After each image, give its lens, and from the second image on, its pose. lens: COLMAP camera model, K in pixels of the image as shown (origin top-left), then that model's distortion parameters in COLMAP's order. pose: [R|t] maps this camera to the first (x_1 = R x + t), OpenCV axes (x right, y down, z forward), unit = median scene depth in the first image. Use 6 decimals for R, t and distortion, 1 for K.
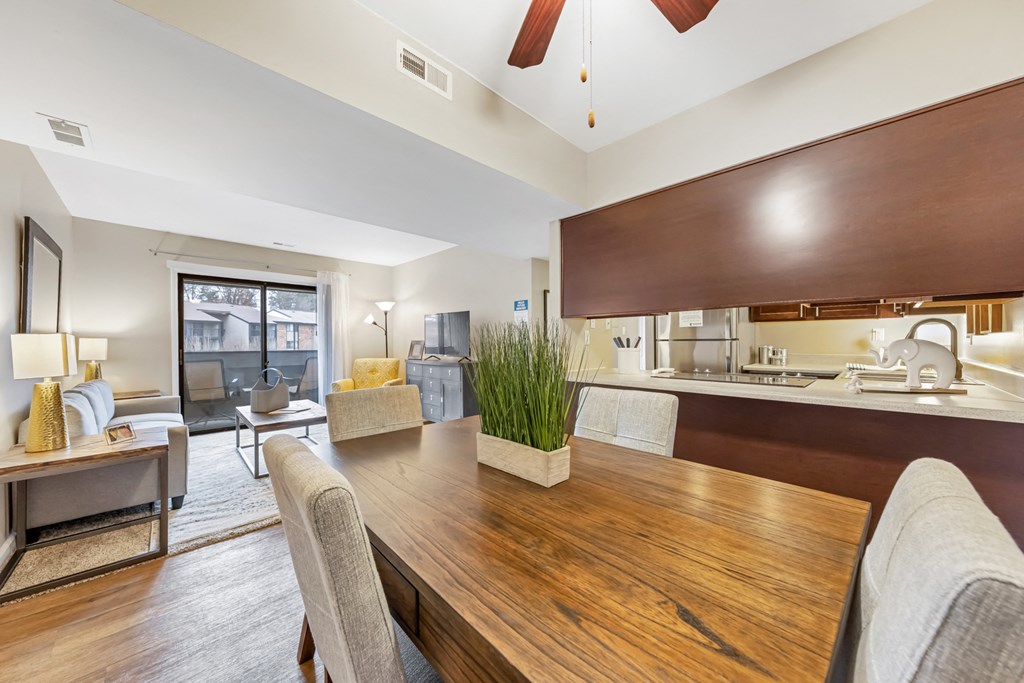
lens RADIAL K [[352.6, 0, 512.4], [0, 352.6, 340.0], [0, 0, 1]] dist [0.000242, 0.000006]
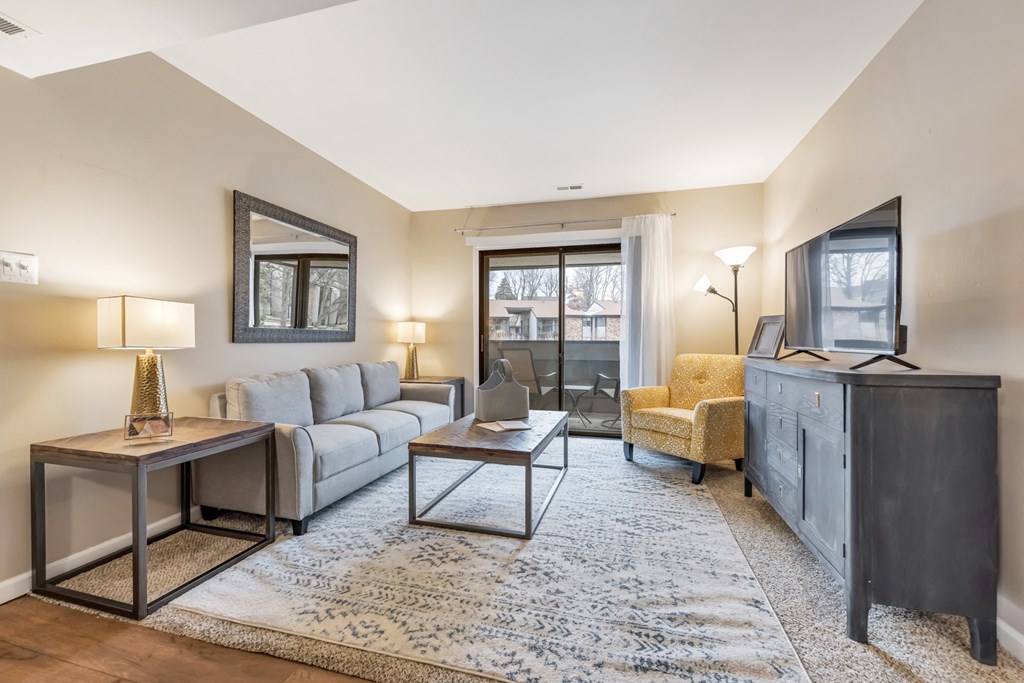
lens RADIAL K [[410.2, 0, 514.3], [0, 410.2, 345.5], [0, 0, 1]] dist [0.004764, 0.000235]
pose [[0.499034, 0.016625, -0.866423, 0.016128], [0.001196, 0.999802, 0.019873, 0.031709], [0.866582, -0.010953, 0.498915, 0.521374]]
